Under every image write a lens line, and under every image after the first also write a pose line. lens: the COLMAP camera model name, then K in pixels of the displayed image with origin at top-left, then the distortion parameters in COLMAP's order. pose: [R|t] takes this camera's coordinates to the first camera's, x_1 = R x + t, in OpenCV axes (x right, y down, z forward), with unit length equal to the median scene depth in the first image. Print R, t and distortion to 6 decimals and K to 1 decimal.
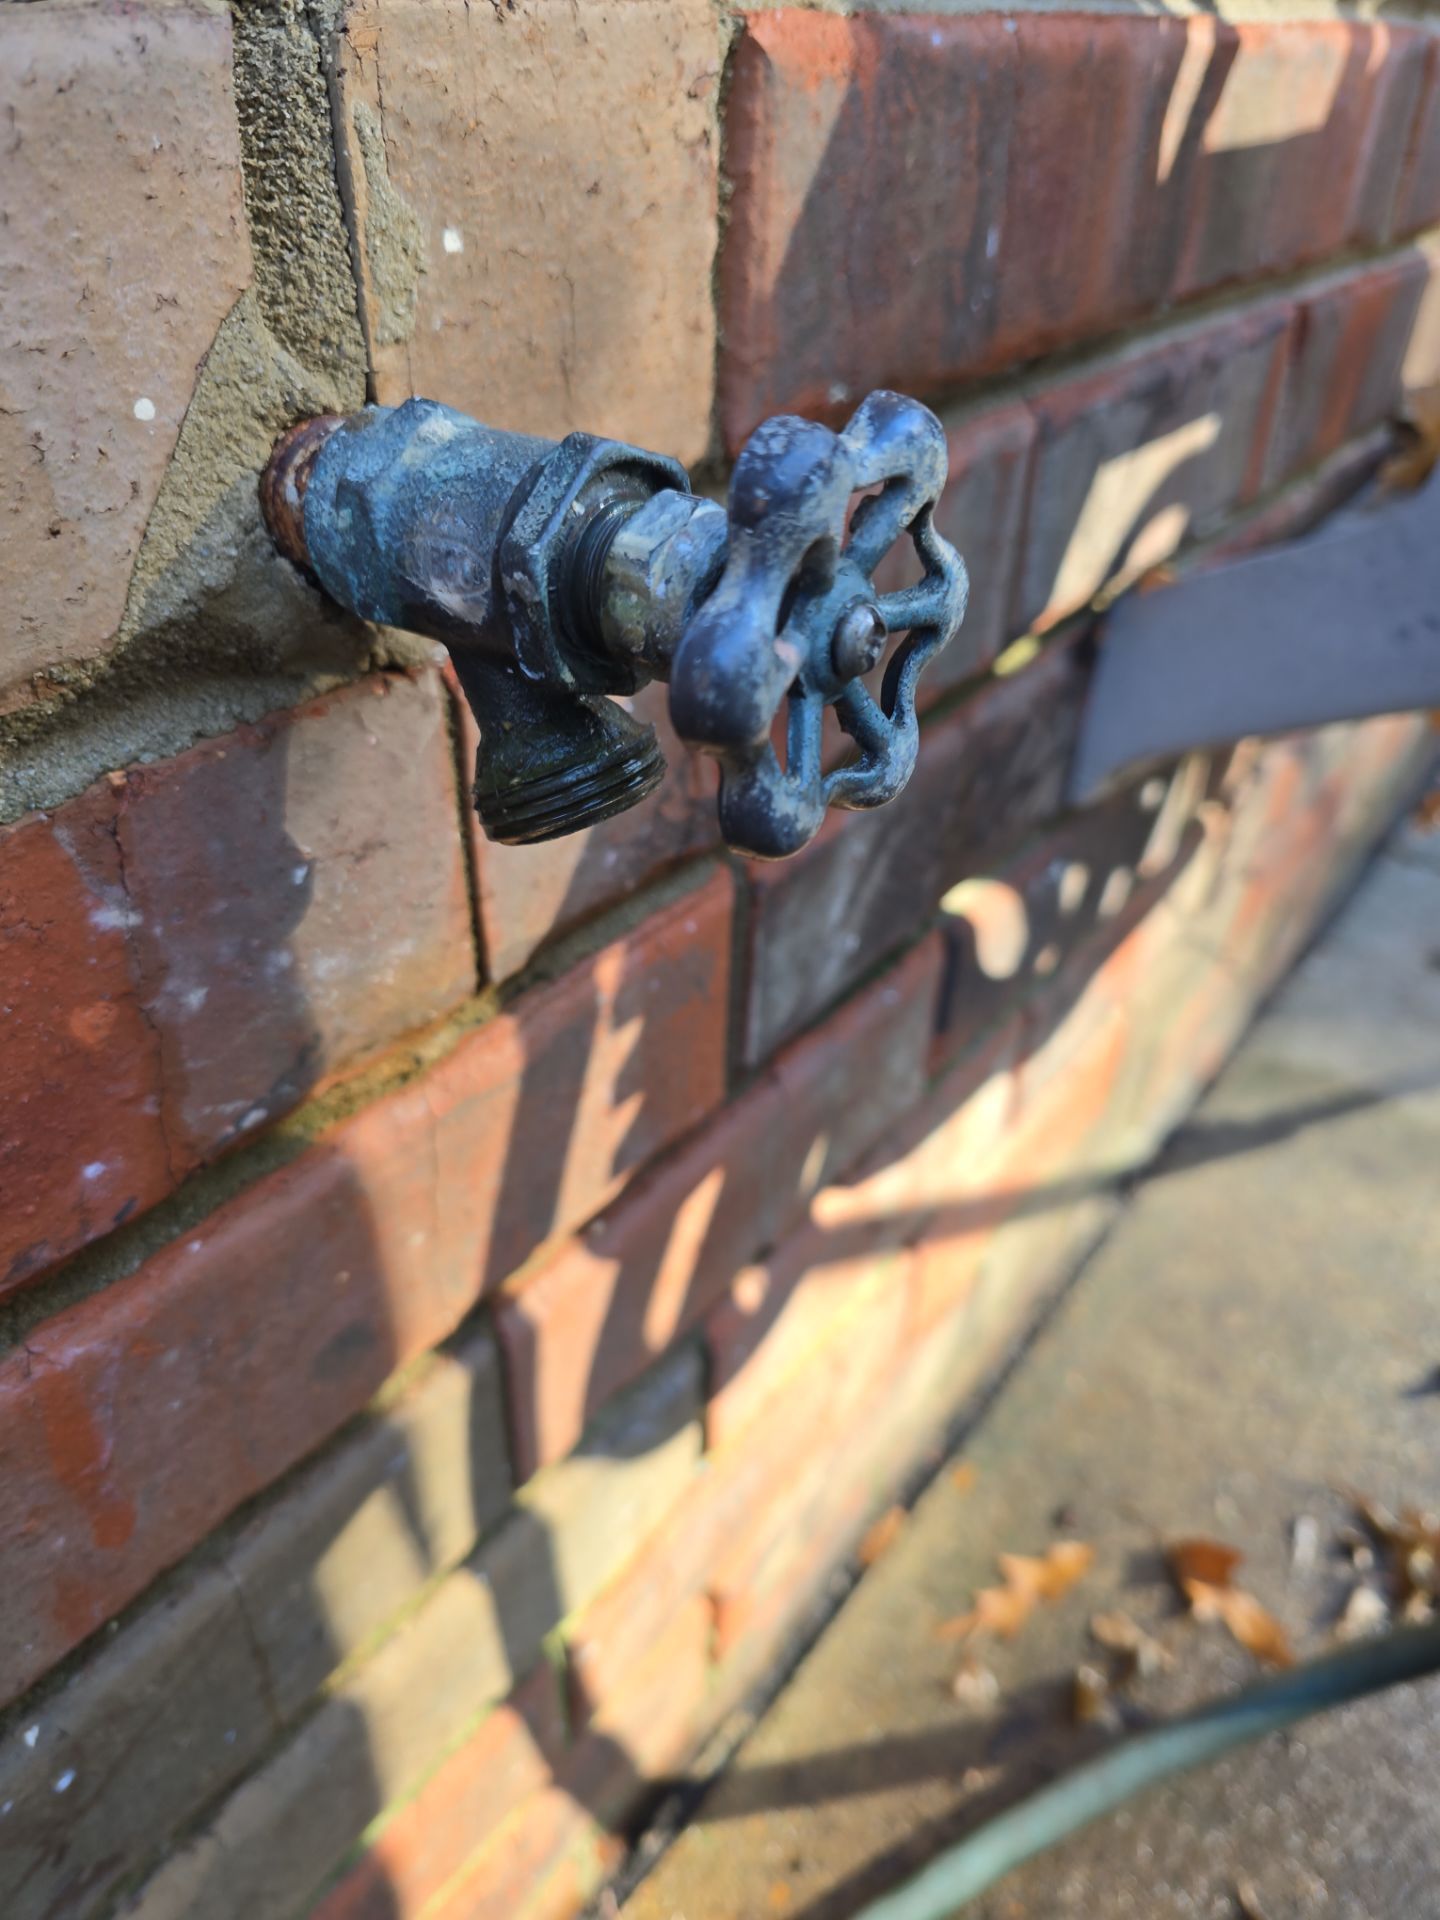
lens RADIAL K [[1367.7, 0, 720.0], [0, 1367.7, 960.0], [0, 0, 1]] dist [-0.024806, 0.003555]
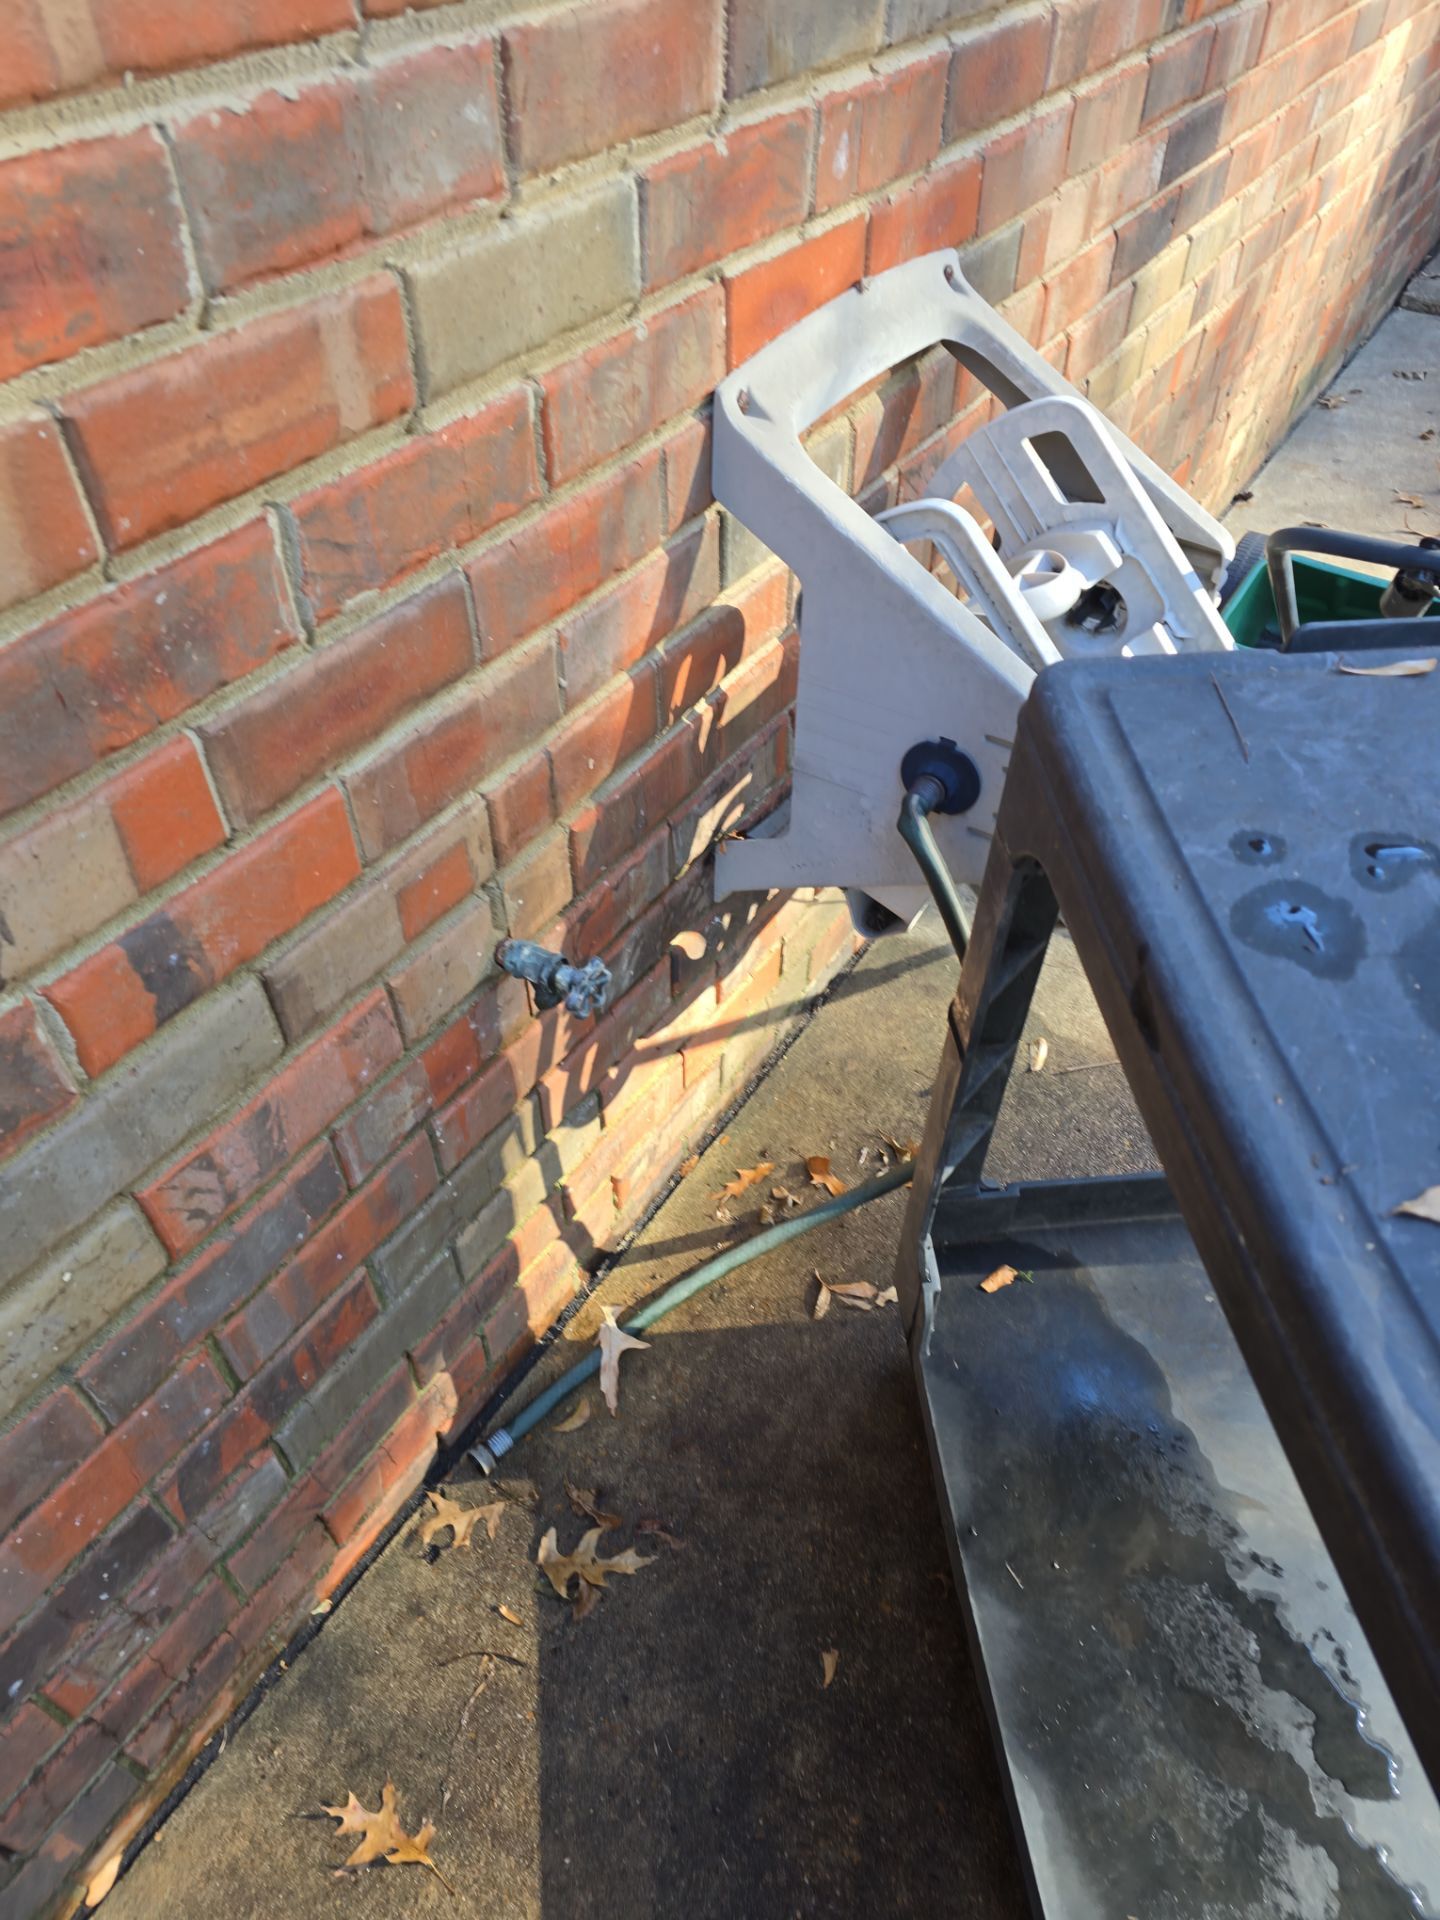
lens RADIAL K [[1272.4, 0, 716.1], [0, 1272.4, 960.2], [0, 0, 1]] dist [0.066313, -0.063619]
pose [[0.997087, -0.068504, 0.033535, 0.175798], [0.062011, 0.984092, 0.166489, -0.481583], [-0.044407, -0.163924, 0.985473, -1.822854]]
